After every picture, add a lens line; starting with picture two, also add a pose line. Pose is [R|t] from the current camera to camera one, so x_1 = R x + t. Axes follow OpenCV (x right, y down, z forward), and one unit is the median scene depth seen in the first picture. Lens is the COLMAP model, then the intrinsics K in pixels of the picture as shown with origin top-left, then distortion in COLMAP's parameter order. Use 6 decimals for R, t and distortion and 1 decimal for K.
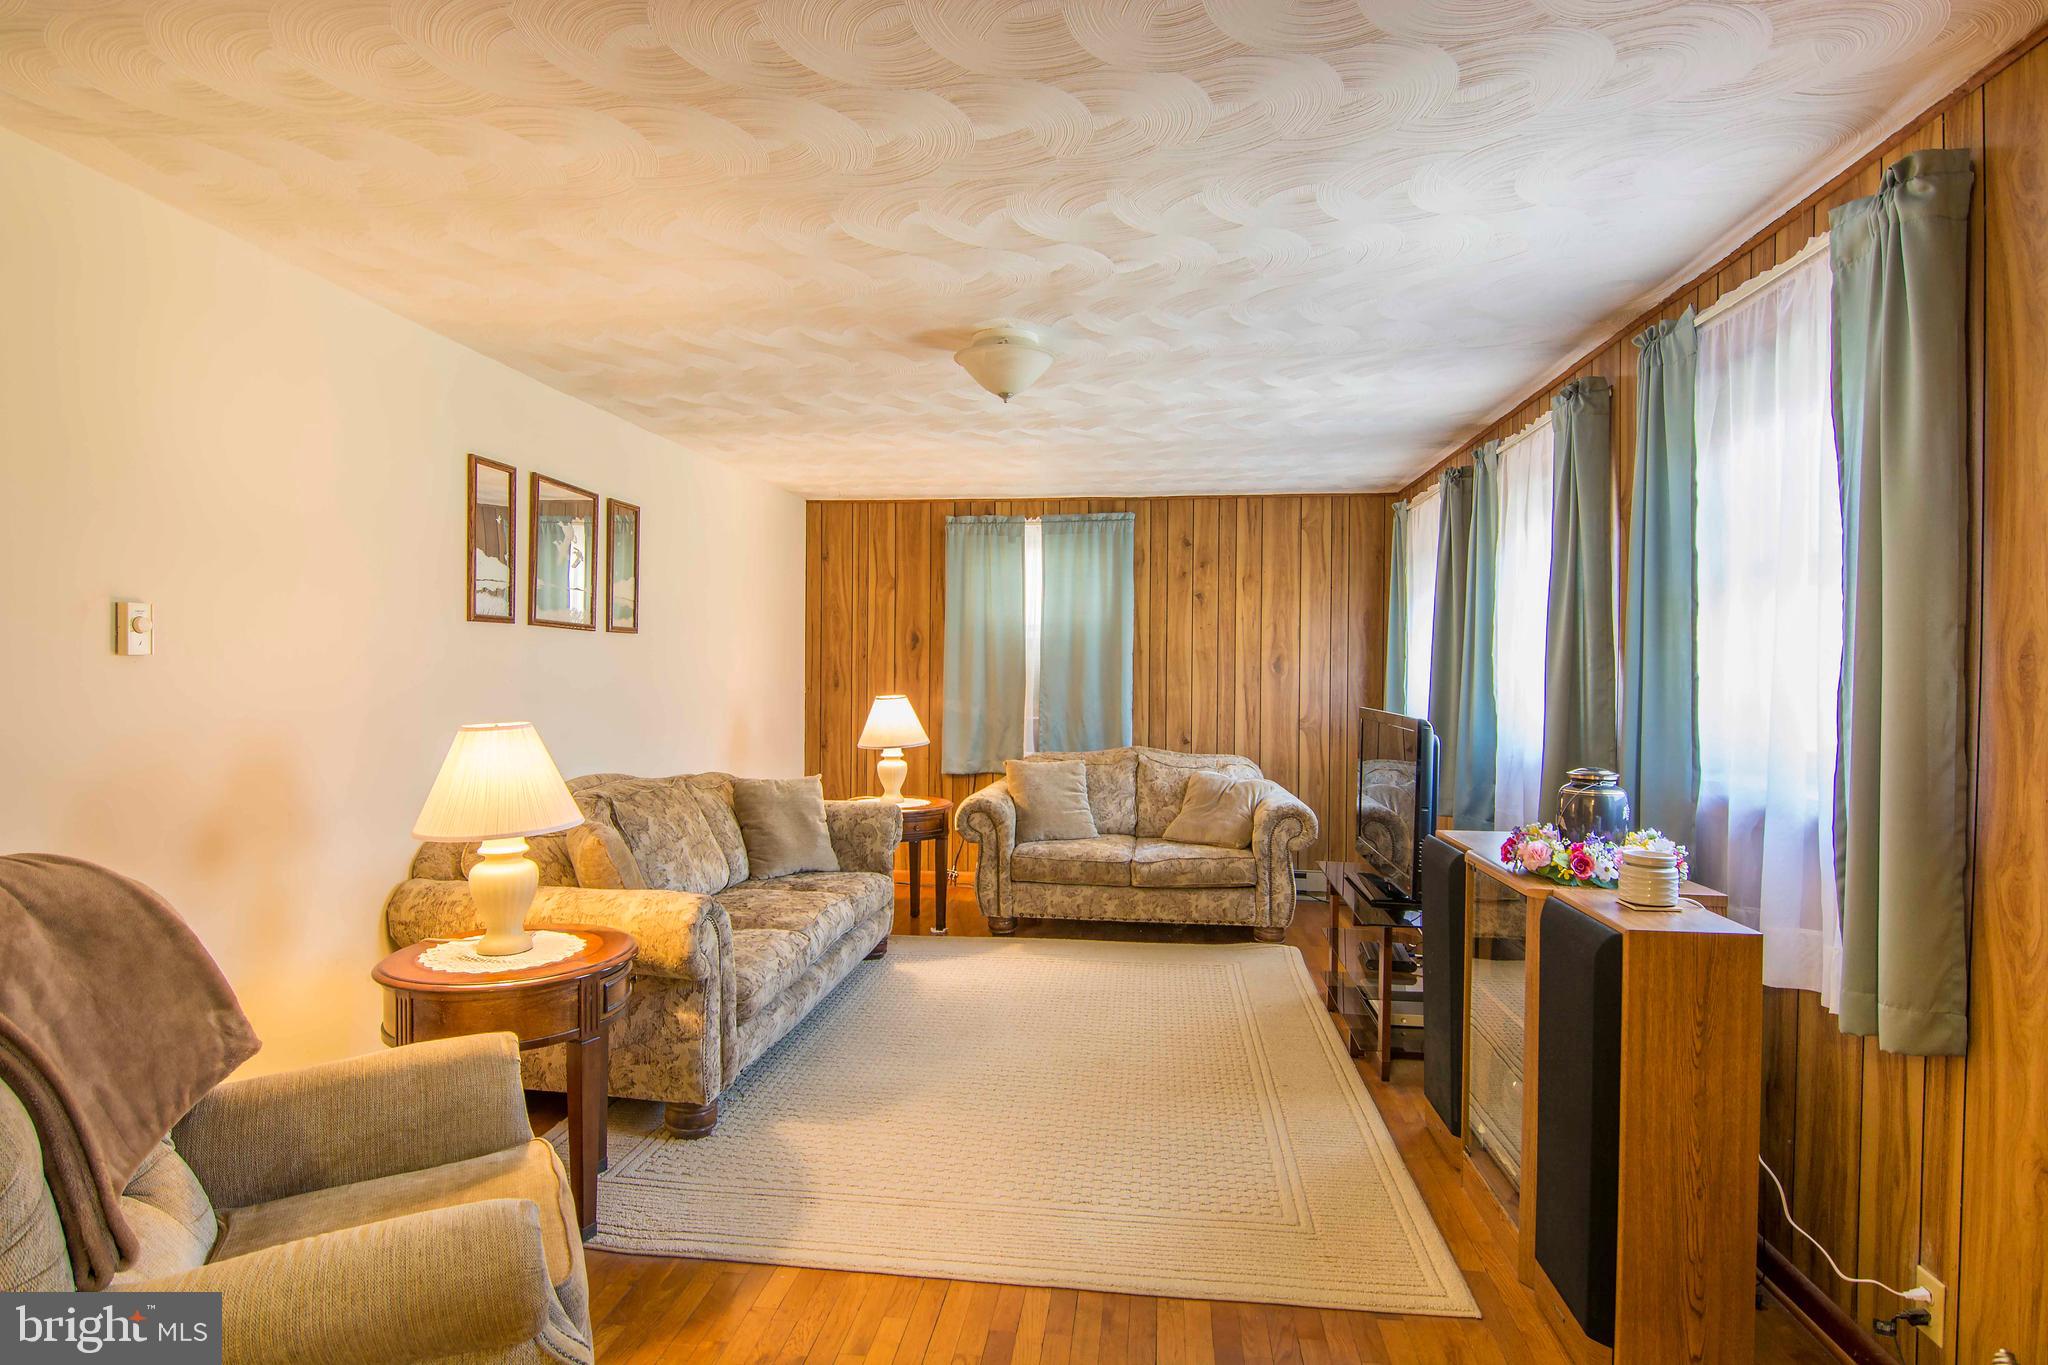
lens RADIAL K [[1081.7, 0, 1009.9], [0, 1081.7, 671.6], [0, 0, 1]] dist [-0.006125, -0.010812]
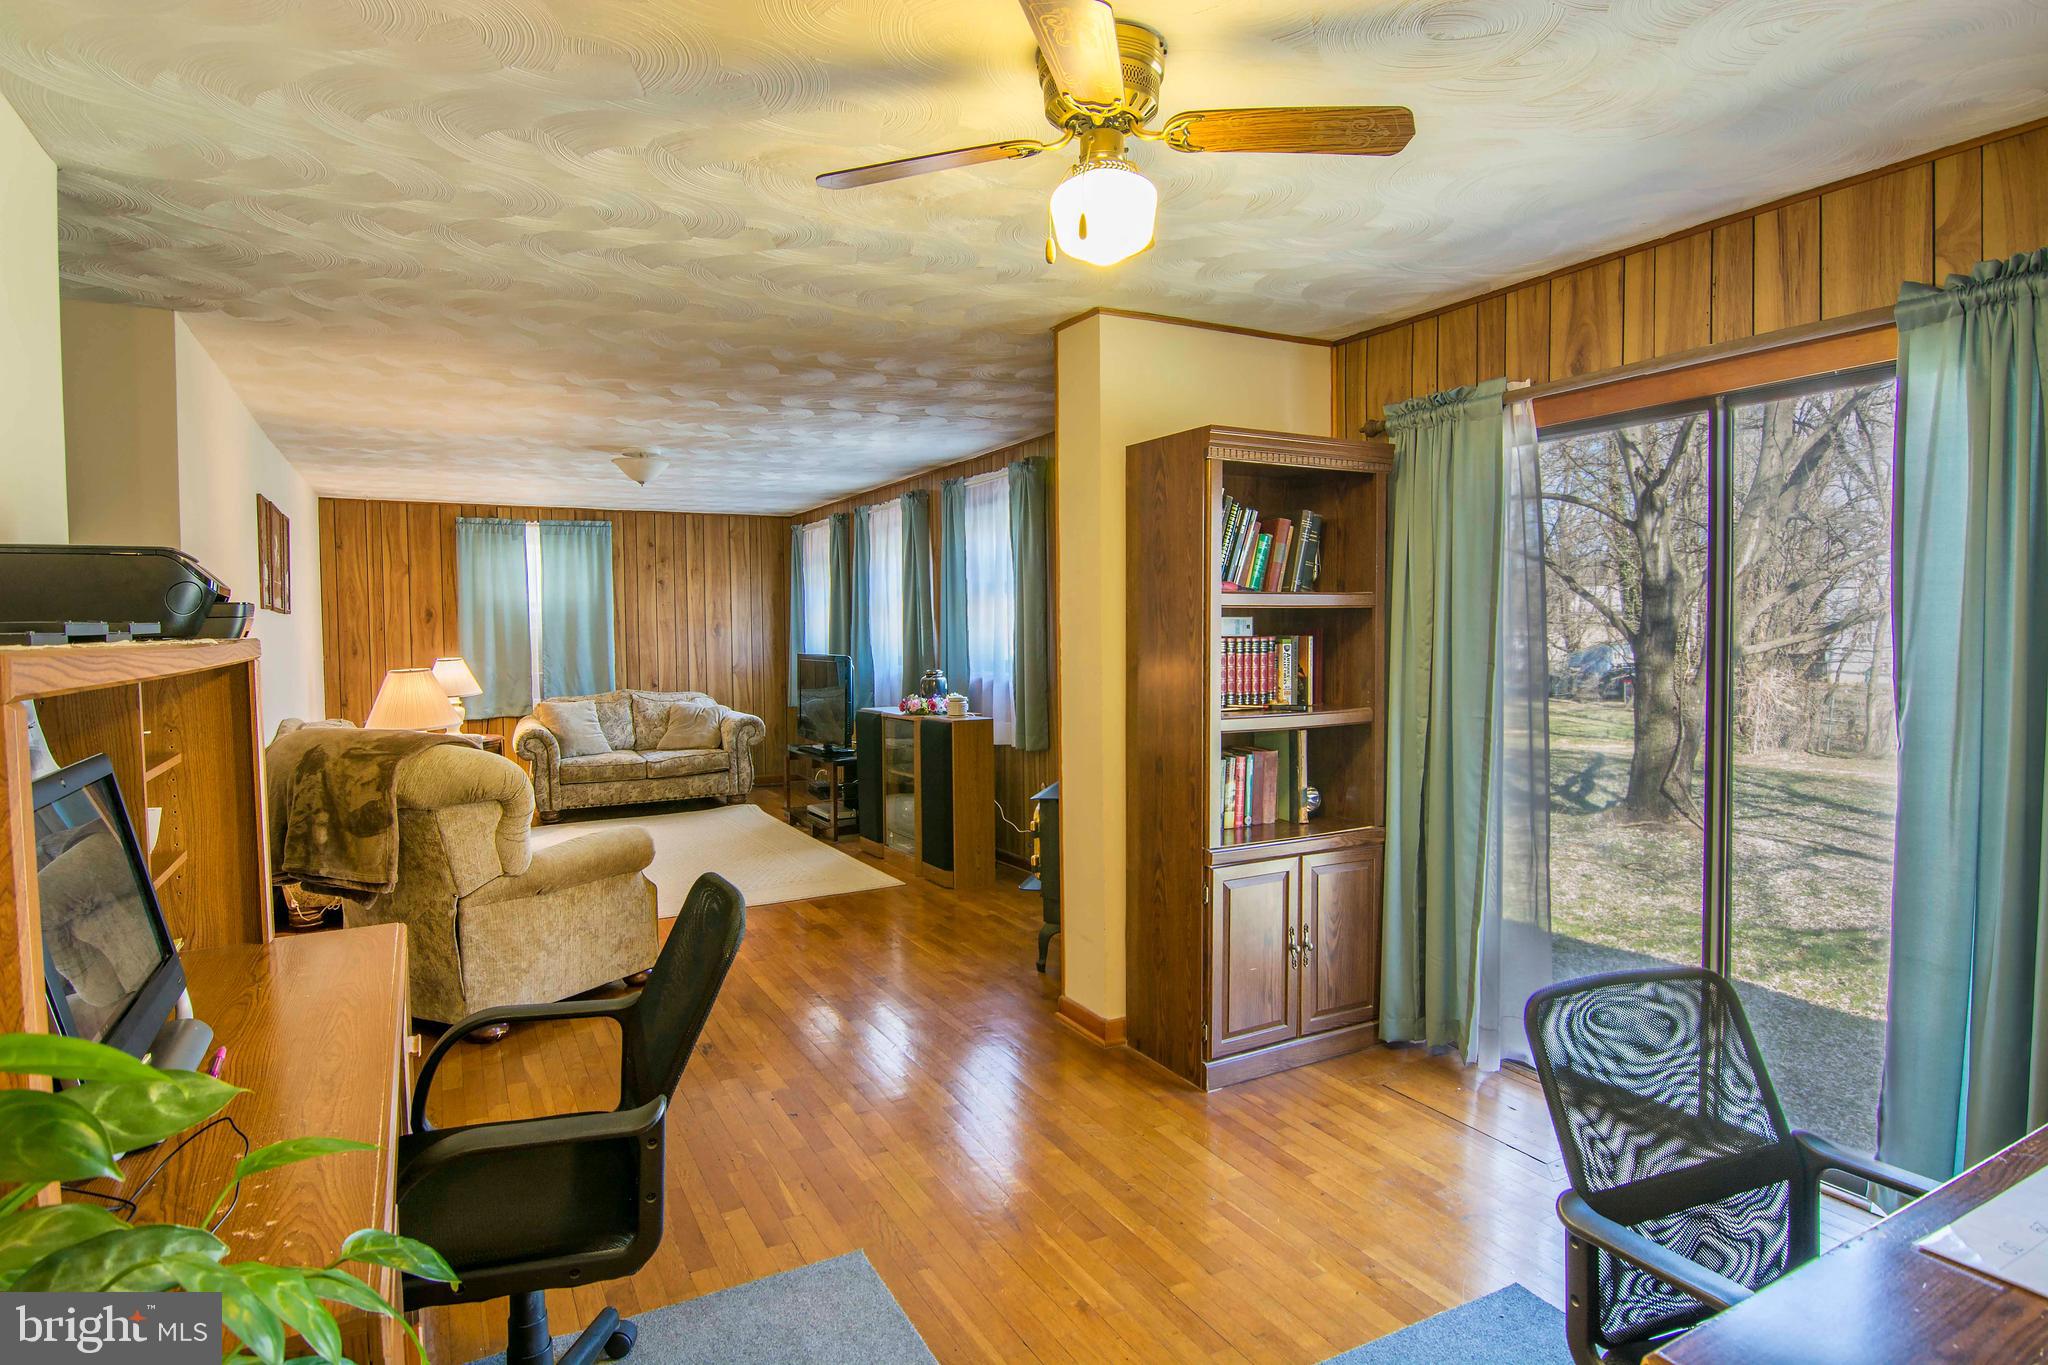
lens RADIAL K [[1081.7, 0, 1023.2], [0, 1081.7, 680.5], [0, 0, 1]] dist [-0.006125, -0.010812]
pose [[0.800051, -0.045833, 0.598179, -0.308454], [0.021018, 0.998607, 0.048402, 0.000243], [-0.599564, -0.026151, 0.799900, -0.436448]]
